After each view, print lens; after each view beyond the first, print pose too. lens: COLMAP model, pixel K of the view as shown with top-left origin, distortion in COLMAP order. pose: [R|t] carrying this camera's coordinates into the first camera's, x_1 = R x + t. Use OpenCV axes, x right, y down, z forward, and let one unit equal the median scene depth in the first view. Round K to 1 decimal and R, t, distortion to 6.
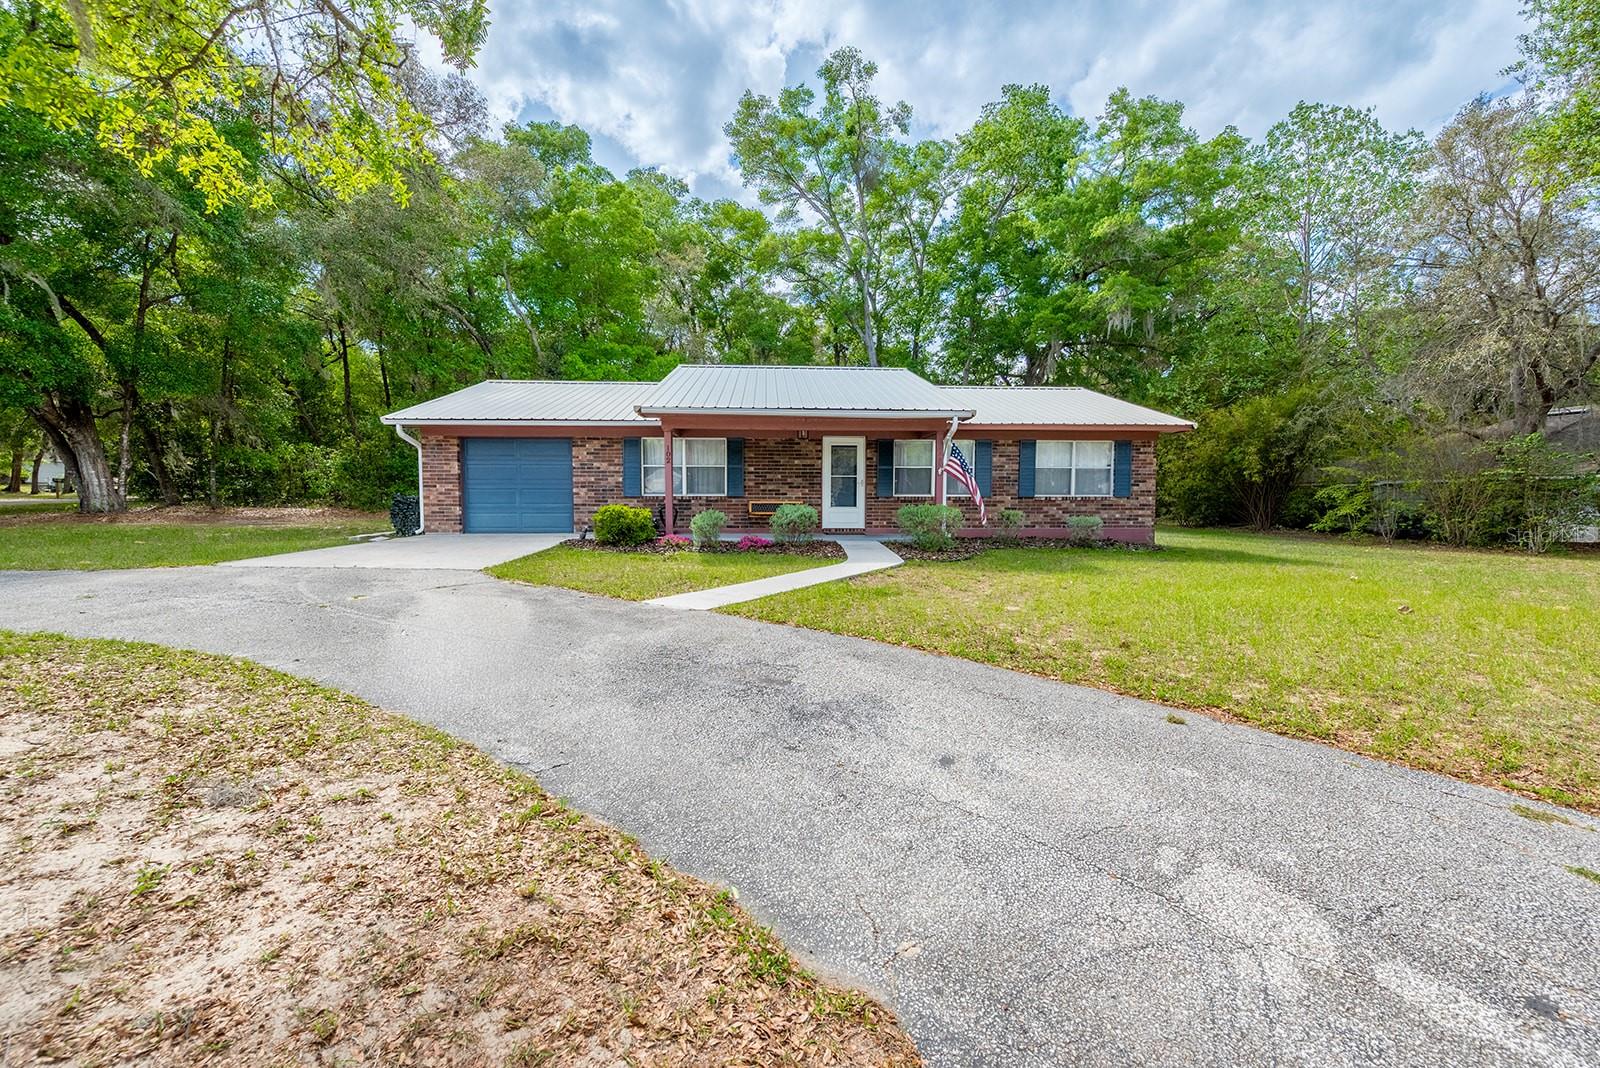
lens RADIAL K [[635.3, 0, 798.2], [0, 635.3, 524.6], [0, 0, 1]] dist [-0.000963, -0.000270]
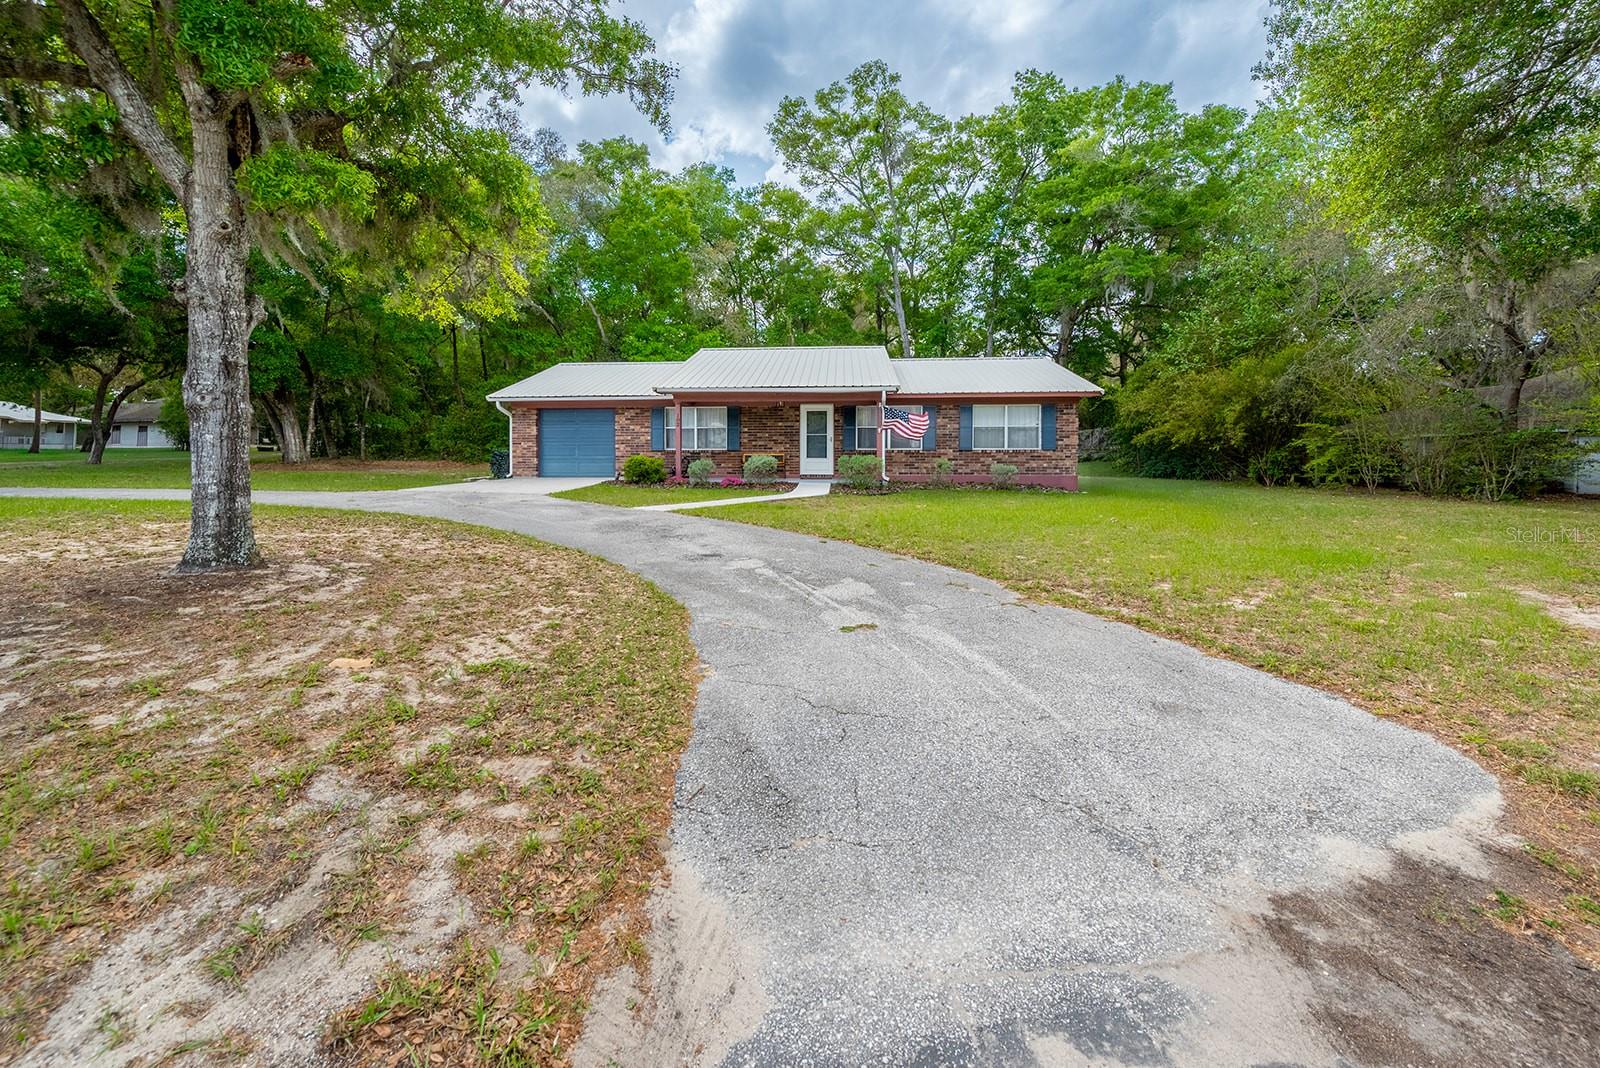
lens RADIAL K [[668.7, 0, 789.3], [0, 668.7, 452.8], [0, 0, 1]] dist [-0.001554, -0.000260]
pose [[0.991422, -0.002676, -0.130671, 0.193455], [-0.003658, 0.998830, -0.048211, 0.026751], [0.130647, 0.048276, 0.990253, -0.353535]]
